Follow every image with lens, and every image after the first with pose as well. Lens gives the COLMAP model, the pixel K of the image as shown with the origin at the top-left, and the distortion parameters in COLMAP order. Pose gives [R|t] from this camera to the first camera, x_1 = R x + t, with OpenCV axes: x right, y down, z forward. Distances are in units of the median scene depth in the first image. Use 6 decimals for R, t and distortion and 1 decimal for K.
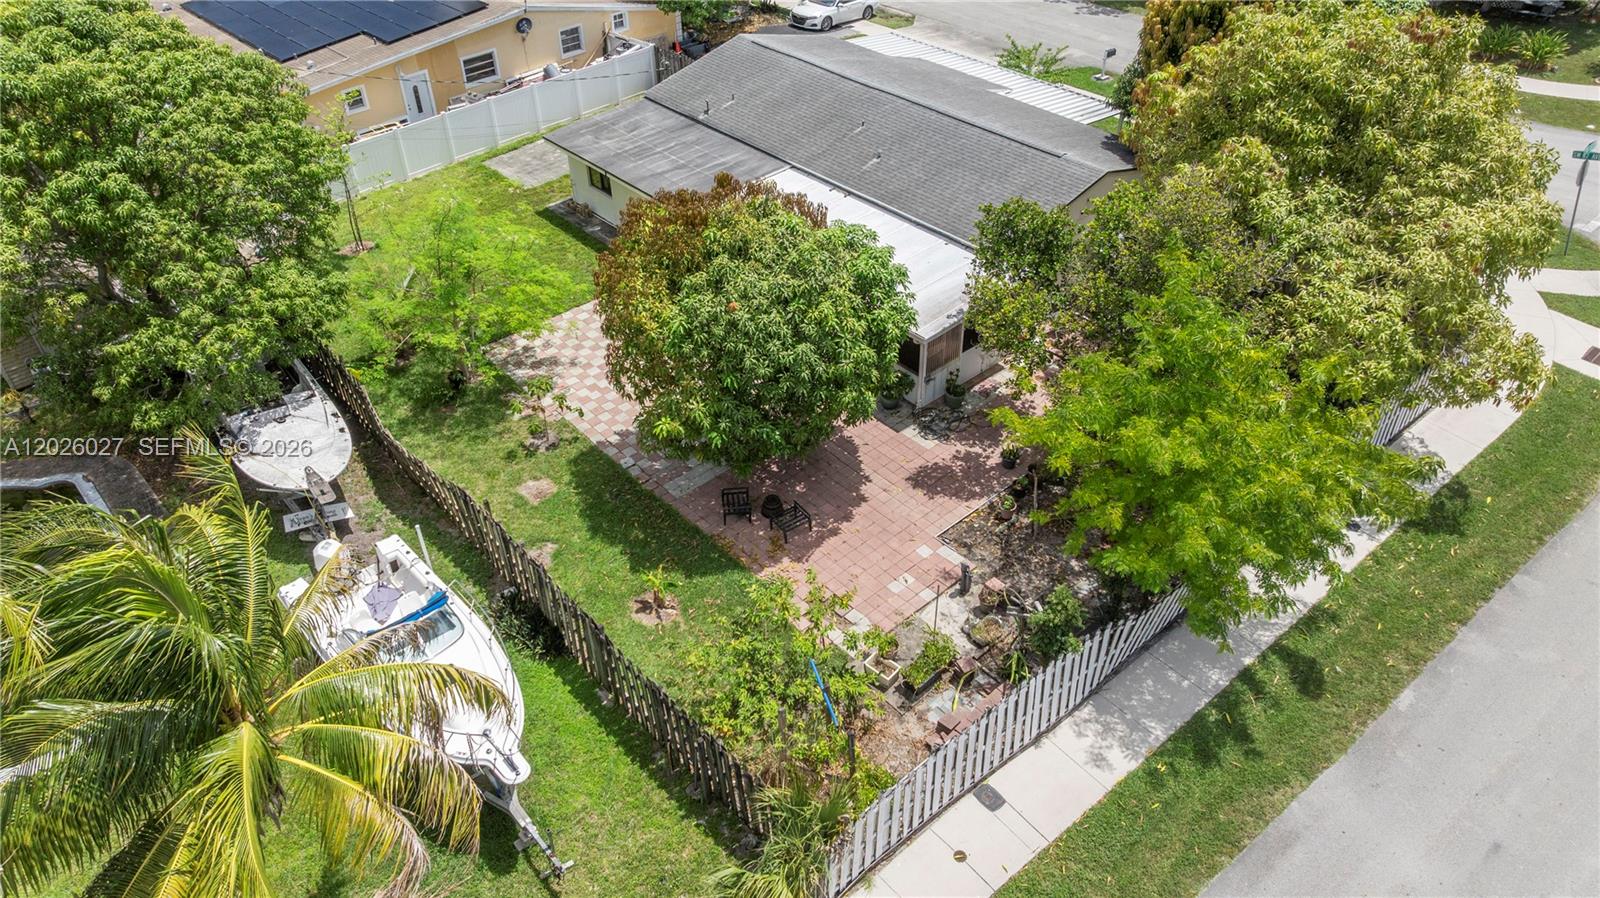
lens RADIAL K [[1120.3, 0, 801.0], [0, 1120.3, 411.7], [0, 0, 1]] dist [0.000257, 0.001091]
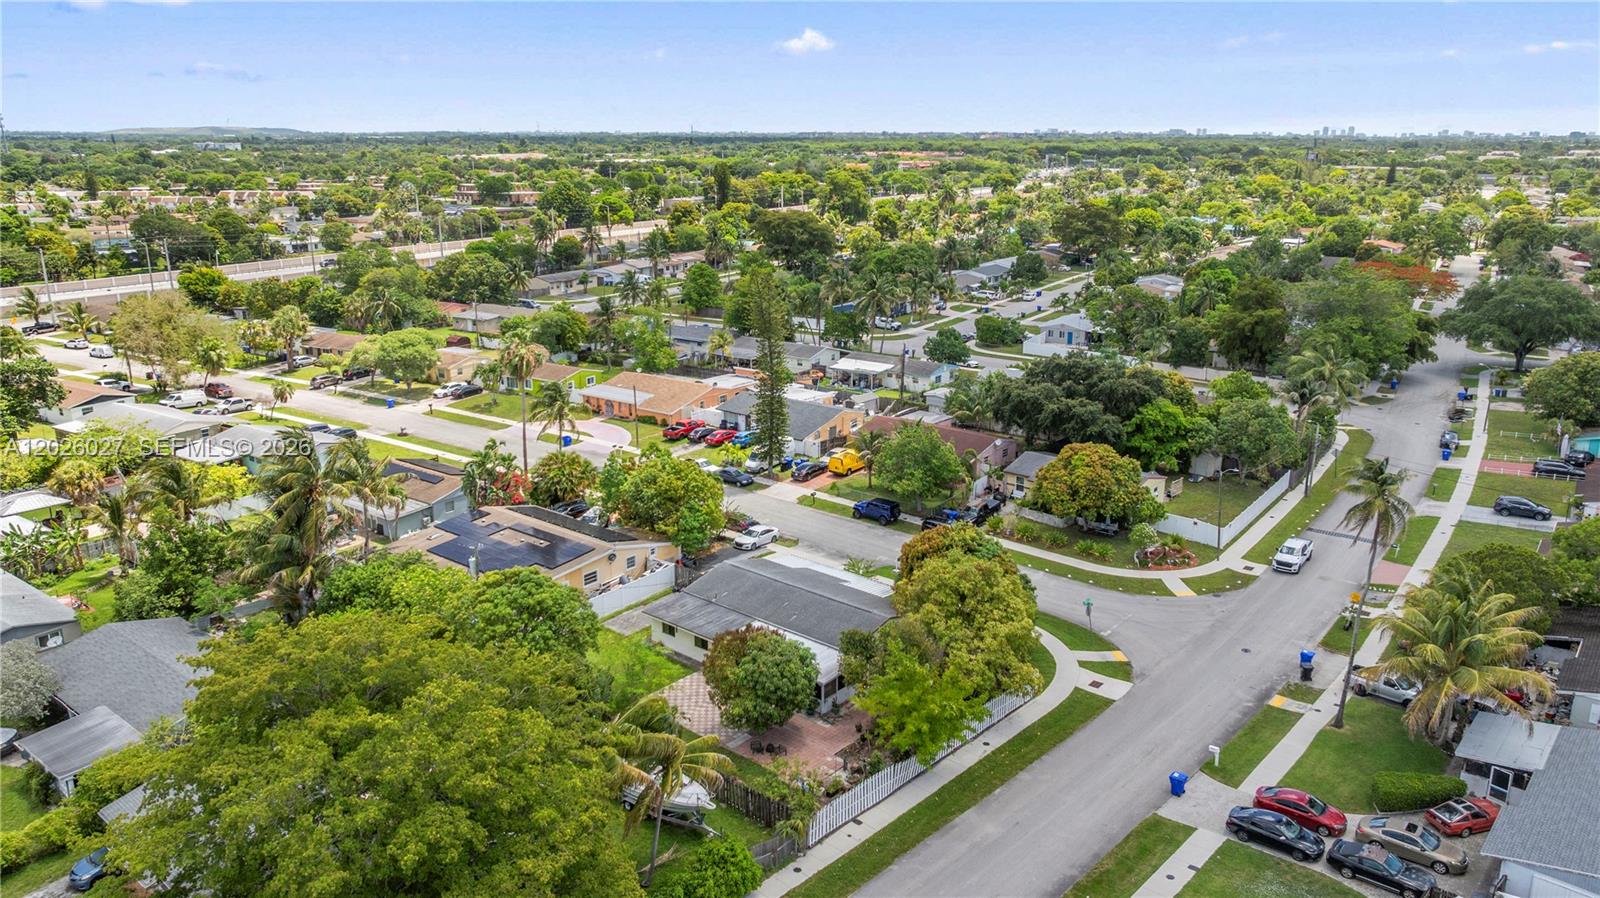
lens RADIAL K [[1122.3, 0, 806.1], [0, 1122.3, 446.1], [0, 0, 1]] dist [-0.044938, 0.048352]
pose [[0.991194, -0.019095, 0.131034, -0.284120], [0.065259, 0.931476, -0.357903, 0.383973], [-0.115221, 0.363302, 0.924519, -1.751752]]
